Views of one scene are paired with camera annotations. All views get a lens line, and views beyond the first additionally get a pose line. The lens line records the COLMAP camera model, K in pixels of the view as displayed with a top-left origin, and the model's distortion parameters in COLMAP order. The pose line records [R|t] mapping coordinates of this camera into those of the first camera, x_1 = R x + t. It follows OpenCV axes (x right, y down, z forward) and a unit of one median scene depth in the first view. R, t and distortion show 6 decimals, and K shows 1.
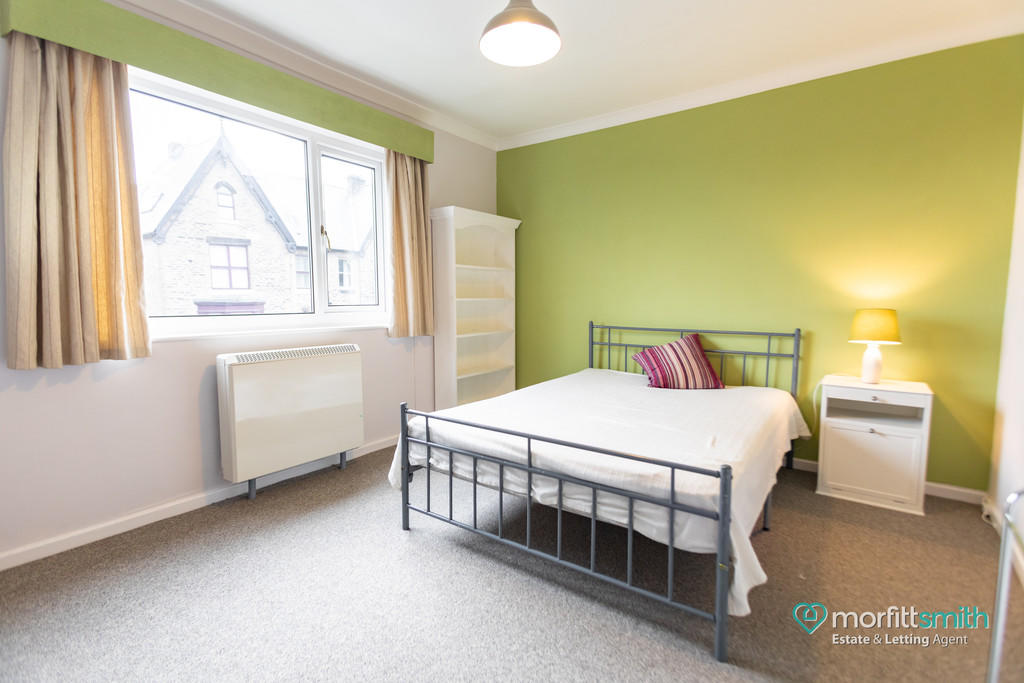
lens RADIAL K [[478.1, 0, 512.0], [0, 478.1, 341.5], [0, 0, 1]] dist [0.048831, -0.000055]
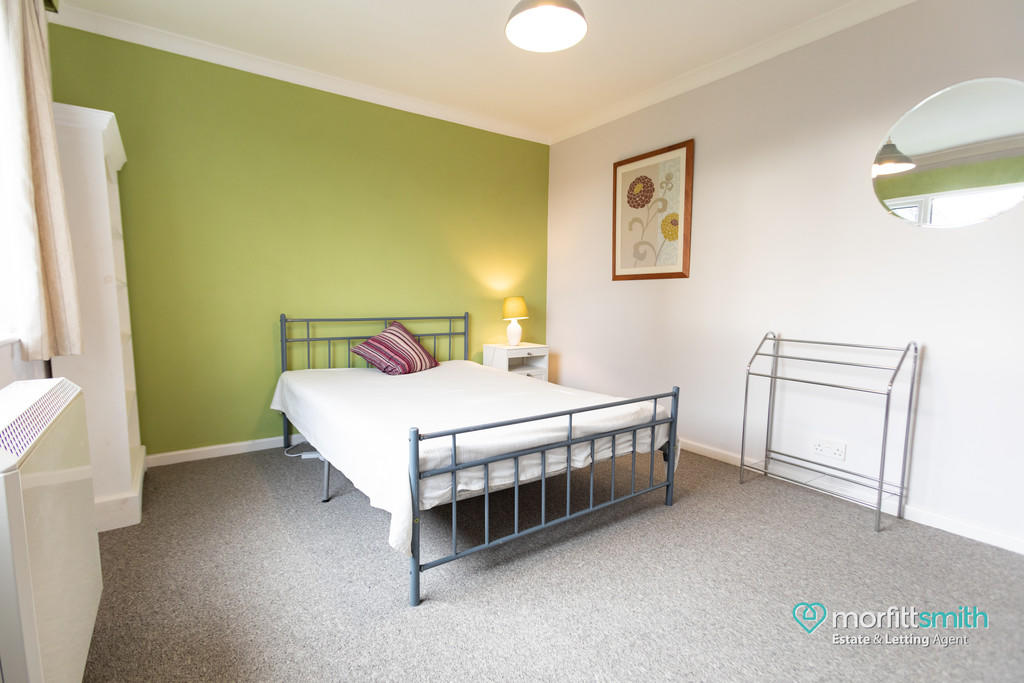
lens RADIAL K [[478.1, 0, 512.0], [0, 478.1, 341.5], [0, 0, 1]] dist [0.048831, -0.000055]
pose [[0.343822, -0.092846, 0.934433, -0.812488], [0.079757, 0.994392, 0.069457, -0.038598], [-0.935642, 0.050647, 0.349299, 0.593932]]
